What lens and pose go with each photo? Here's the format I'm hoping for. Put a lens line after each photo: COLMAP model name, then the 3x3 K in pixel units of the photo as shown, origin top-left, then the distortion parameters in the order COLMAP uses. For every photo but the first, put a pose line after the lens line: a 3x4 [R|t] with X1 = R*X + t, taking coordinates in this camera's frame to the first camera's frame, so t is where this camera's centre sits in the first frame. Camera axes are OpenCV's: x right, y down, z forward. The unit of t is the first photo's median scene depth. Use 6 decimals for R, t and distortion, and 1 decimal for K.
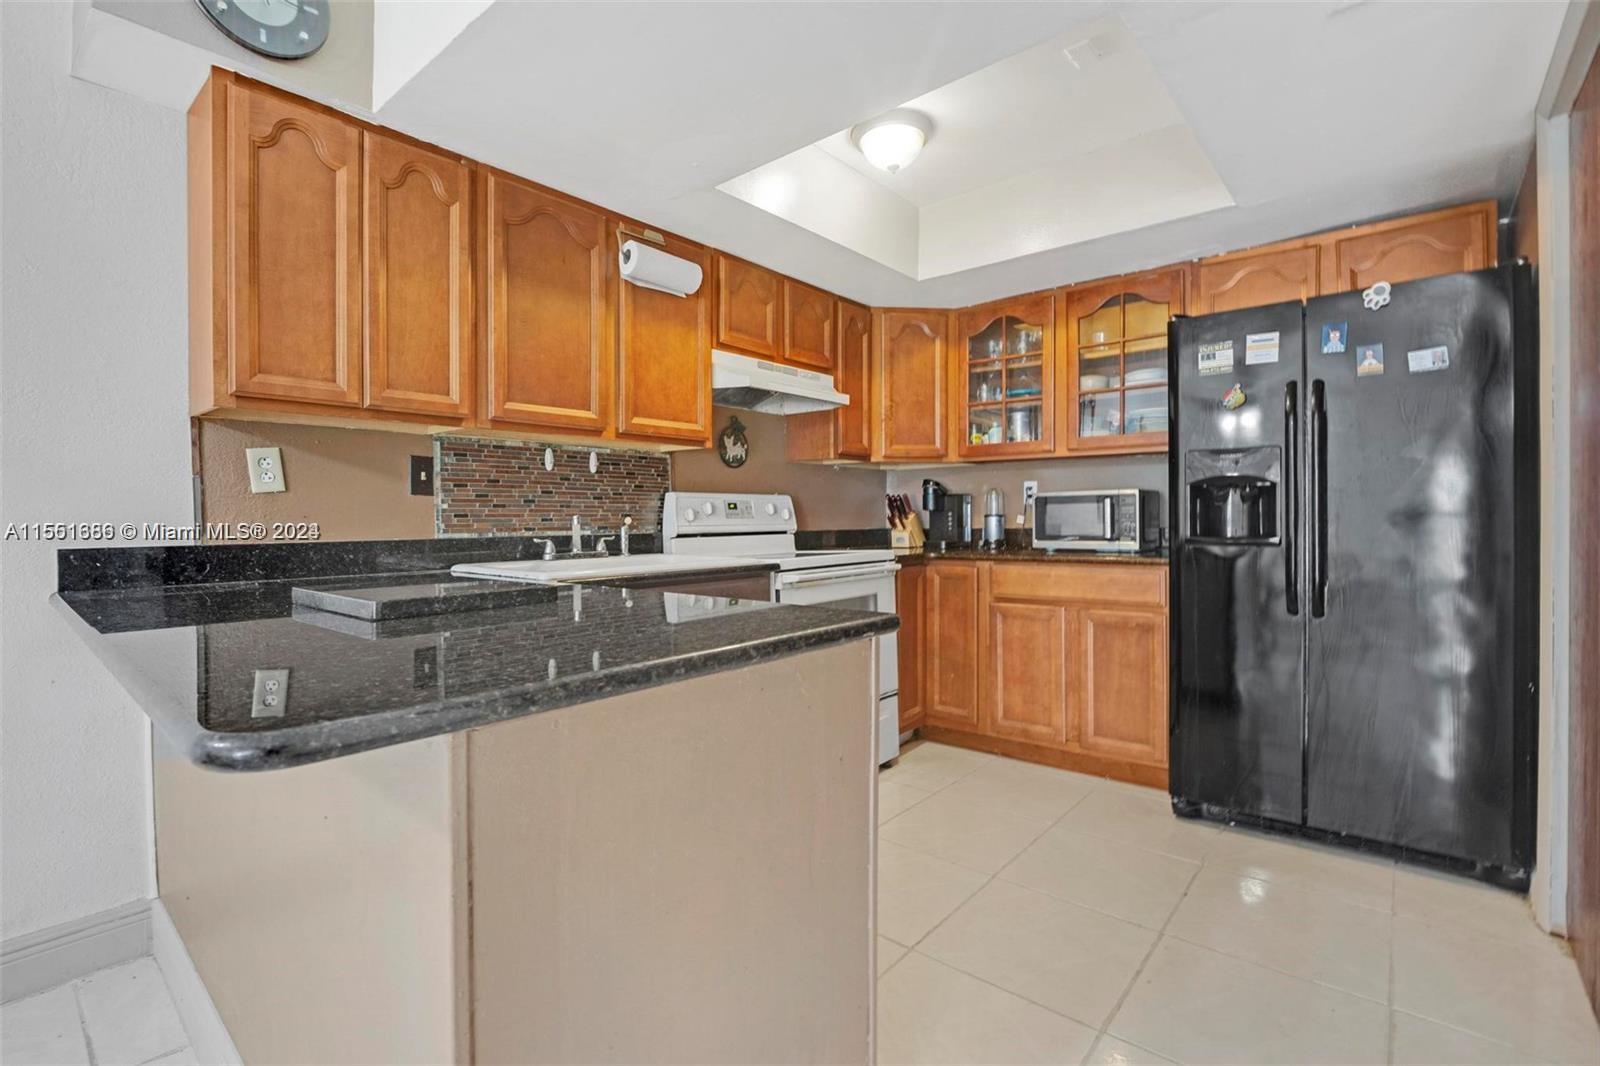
lens RADIAL K [[715.7, 0, 807.0], [0, 715.7, 526.1], [0, 0, 1]] dist [-0.014607, 0.000219]
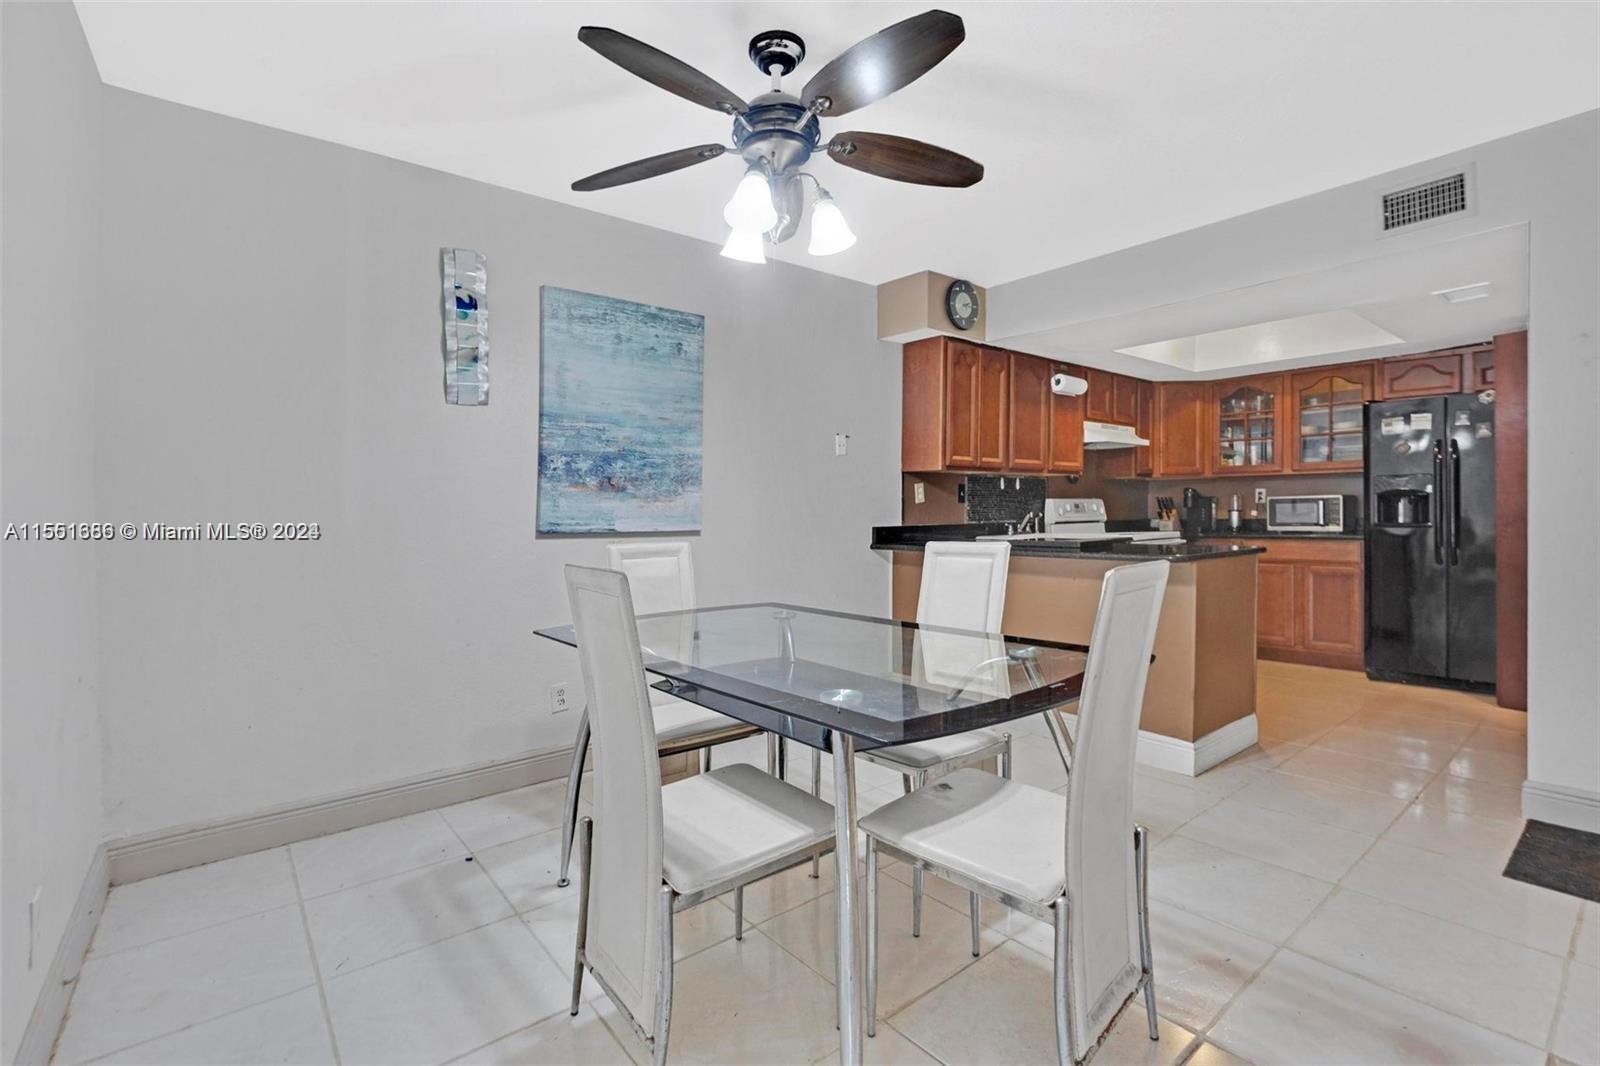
lens RADIAL K [[715.7, 0, 791.2], [0, 715.7, 521.5], [0, 0, 1]] dist [-0.014607, 0.000219]
pose [[0.980968, -0.001944, -0.194157, -0.485543], [0.002438, 0.999994, 0.002308, 0.003637], [0.194152, -0.002737, 0.980968, -0.893042]]
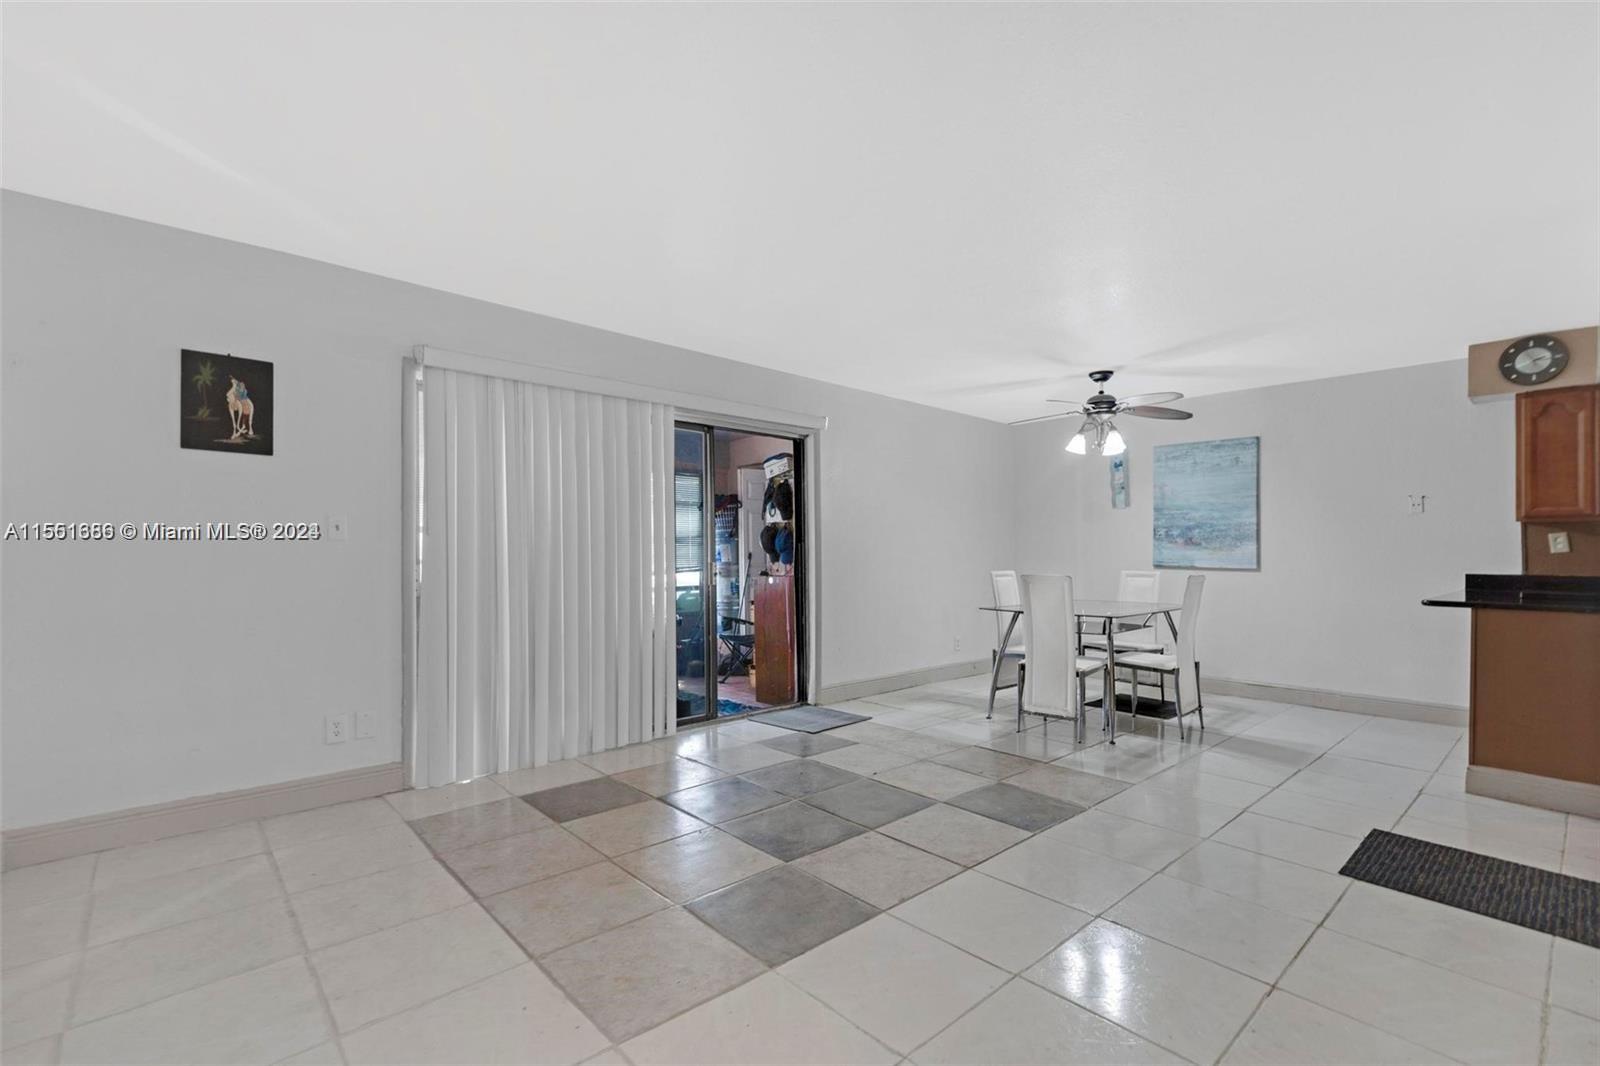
lens RADIAL K [[715.7, 0, 804.8], [0, 715.7, 548.2], [0, 0, 1]] dist [-0.014607, 0.000219]
pose [[-0.133305, 0.001366, -0.991074, 1.167339], [-0.015435, 0.999875, 0.003455, -0.022505], [0.990955, 0.015757, -0.133267, -0.704686]]
